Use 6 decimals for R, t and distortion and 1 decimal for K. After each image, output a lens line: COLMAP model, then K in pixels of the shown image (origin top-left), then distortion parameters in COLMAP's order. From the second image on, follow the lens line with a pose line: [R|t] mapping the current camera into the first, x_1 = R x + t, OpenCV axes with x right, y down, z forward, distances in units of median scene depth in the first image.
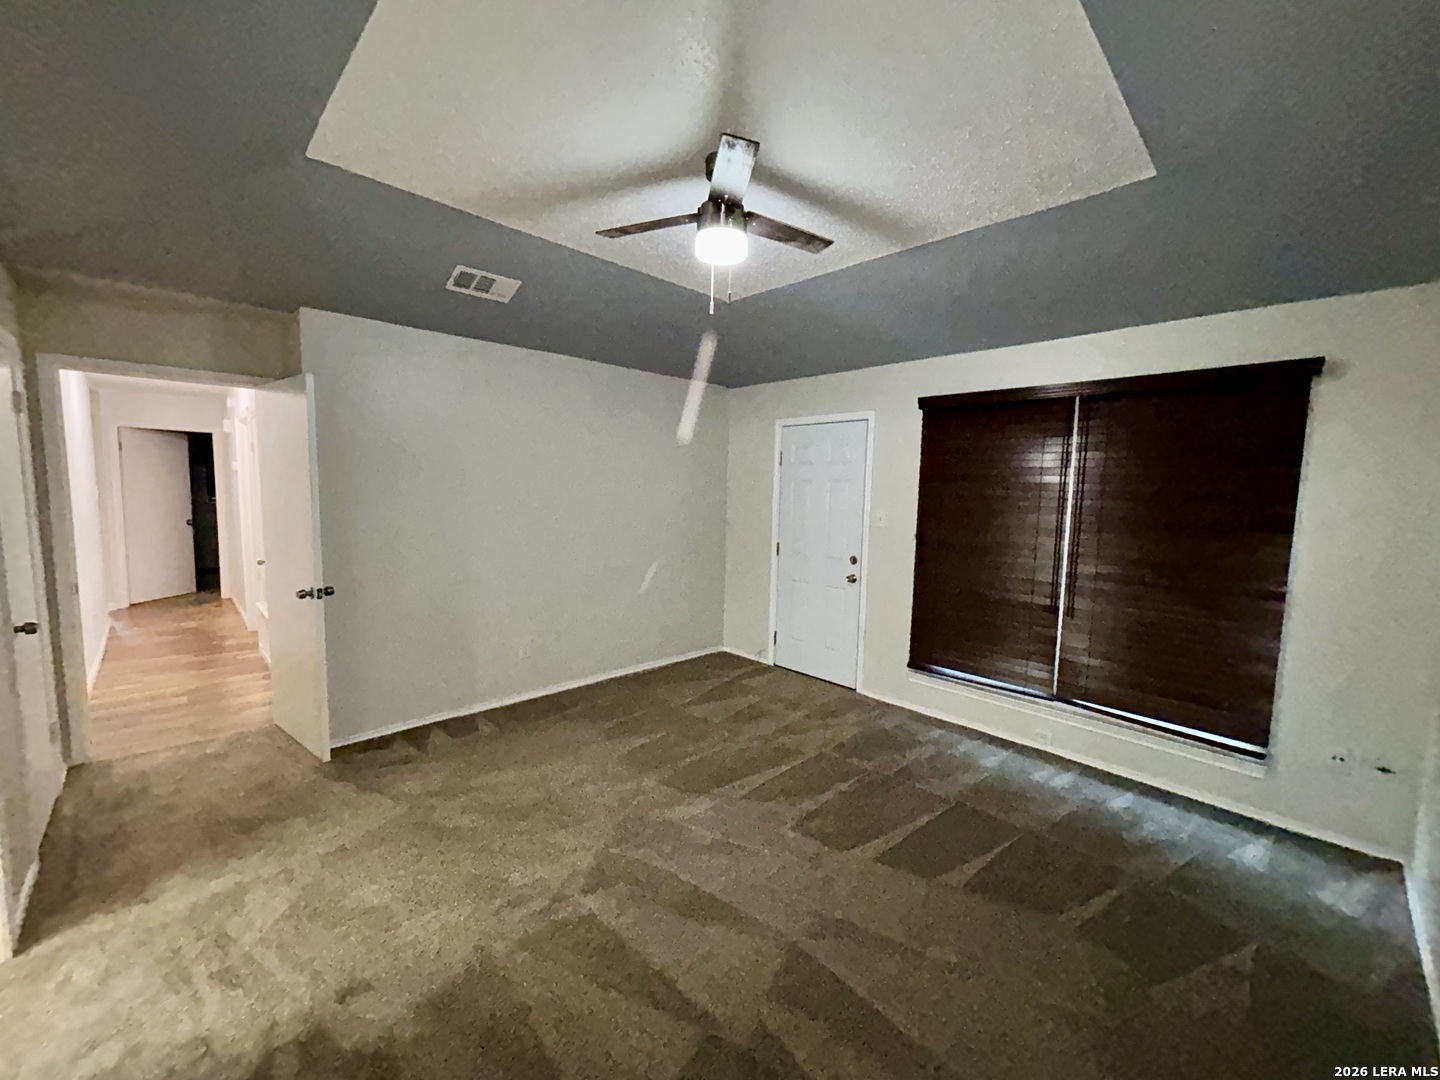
lens RADIAL K [[582.3, 0, 722.3], [0, 582.3, 542.4], [0, 0, 1]] dist [-0.000878, 0.000878]
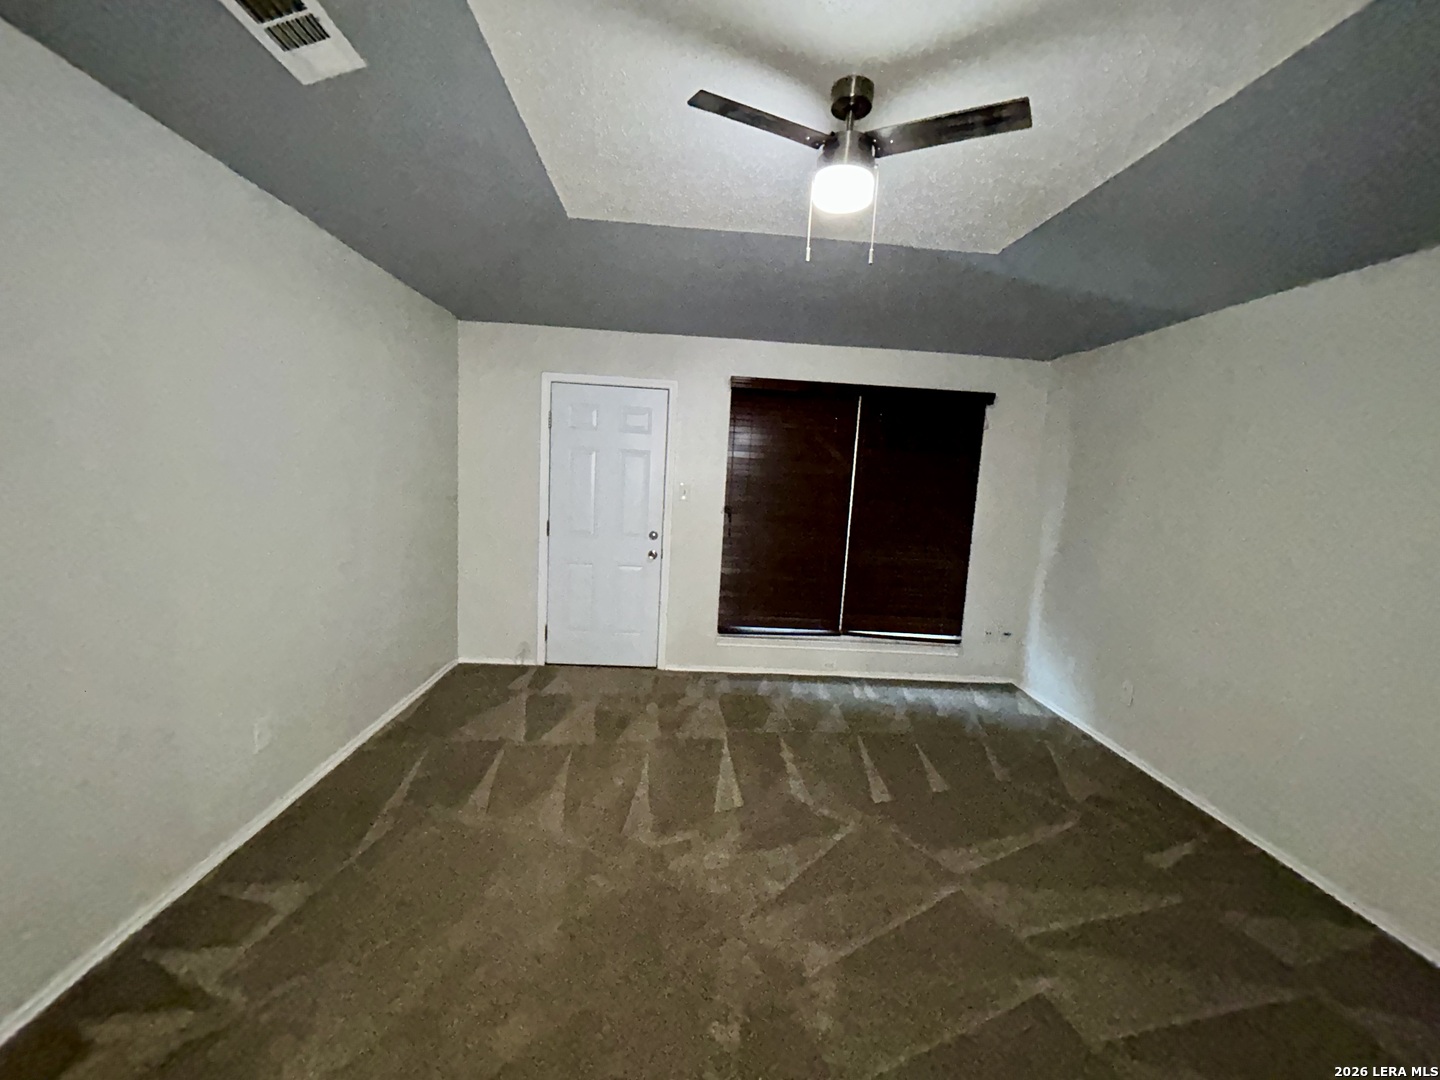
lens RADIAL K [[582.3, 0, 722.3], [0, 582.3, 542.4], [0, 0, 1]] dist [-0.000878, 0.000878]
pose [[0.655666, -0.074640, 0.751353, -0.519893], [0.030676, 0.996914, 0.072265, -0.029580], [-0.754428, -0.024333, 0.655932, 0.349889]]
